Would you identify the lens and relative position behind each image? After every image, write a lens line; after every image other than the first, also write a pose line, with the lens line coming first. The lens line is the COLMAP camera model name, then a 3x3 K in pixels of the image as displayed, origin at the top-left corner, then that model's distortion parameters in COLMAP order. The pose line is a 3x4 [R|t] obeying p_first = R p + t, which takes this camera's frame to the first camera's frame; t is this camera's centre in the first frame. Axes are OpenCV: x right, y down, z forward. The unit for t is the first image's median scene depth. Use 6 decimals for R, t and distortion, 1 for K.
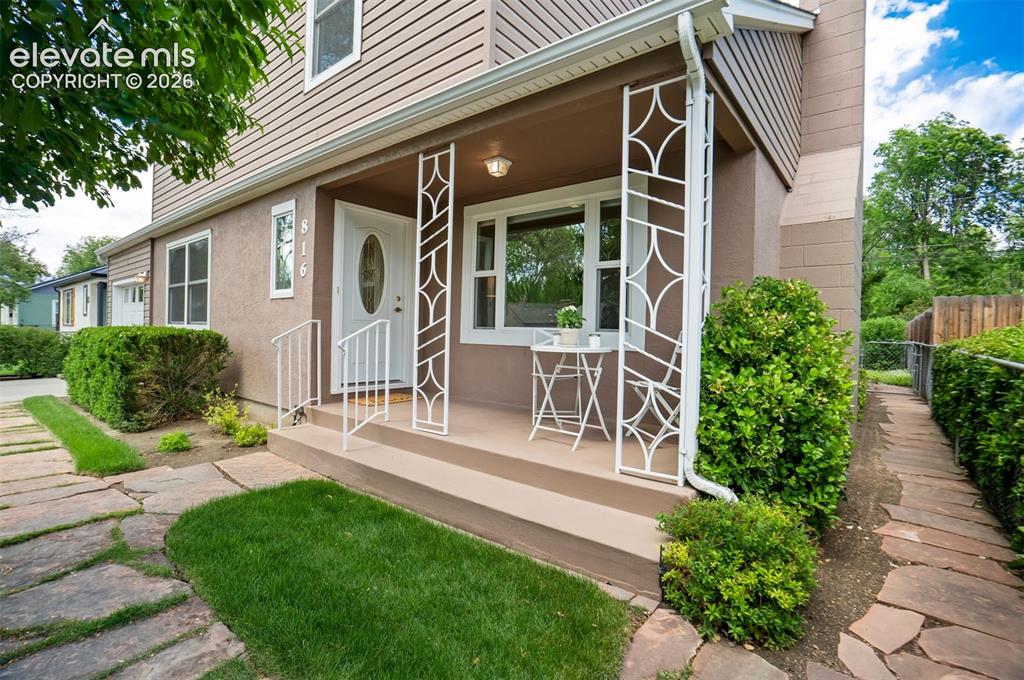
lens RADIAL K [[477.3, 0, 512.0], [0, 477.3, 340.0], [0, 0, 1]] dist [-0.028769, 0.000286]
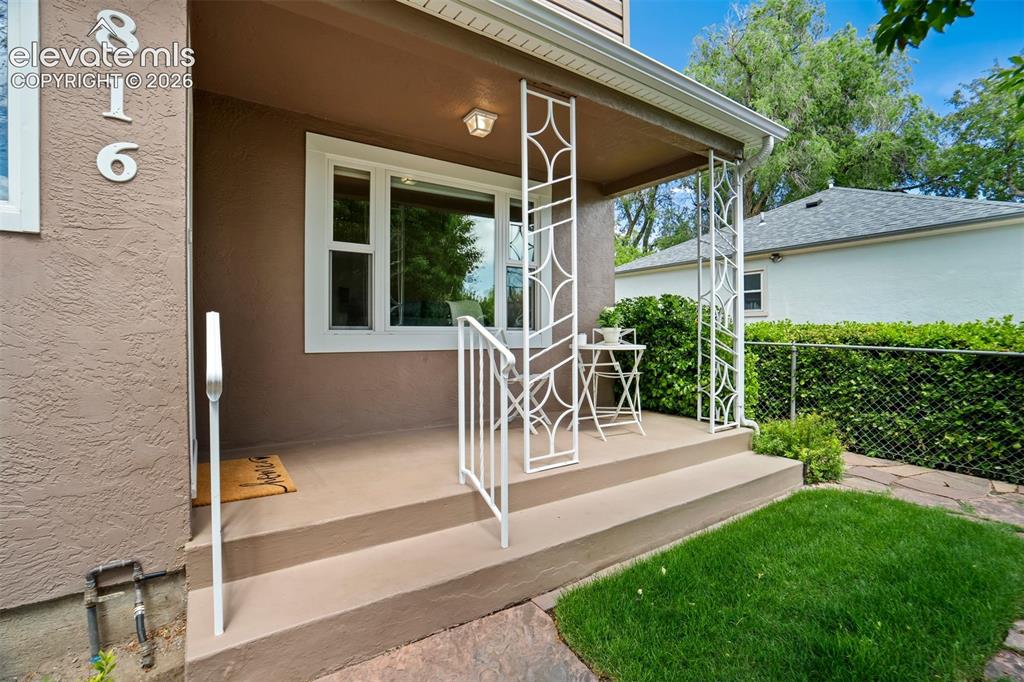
lens RADIAL K [[477.3, 0, 512.0], [0, 477.3, 341.0], [0, 0, 1]] dist [-0.028769, 0.000286]
pose [[0.300853, -0.034092, 0.953061, -0.881743], [0.025353, 0.999294, 0.027743, -0.027932], [-0.953333, 0.015817, 0.301505, 0.815870]]
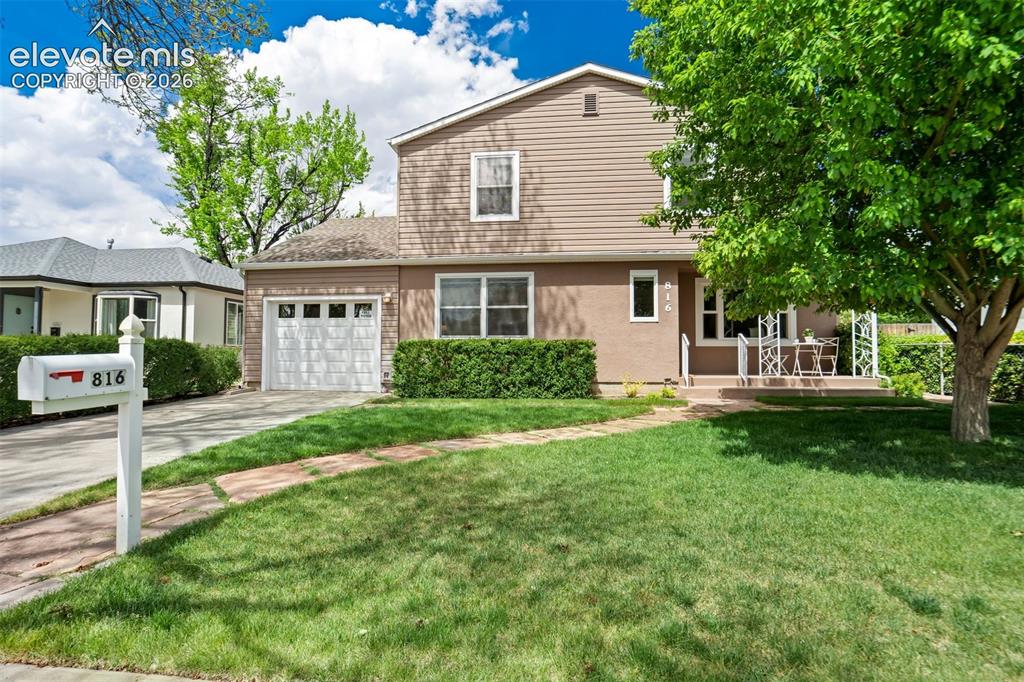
lens RADIAL K [[503.0, 0, 512.0], [0, 503.0, 341.0], [0, 0, 1]] dist [-0.000540, -0.000093]
pose [[0.844975, -0.002330, 0.534800, -2.702773], [0.023496, 0.999187, -0.032770, 0.050359], [-0.534289, 0.040256, 0.844343, -0.511936]]
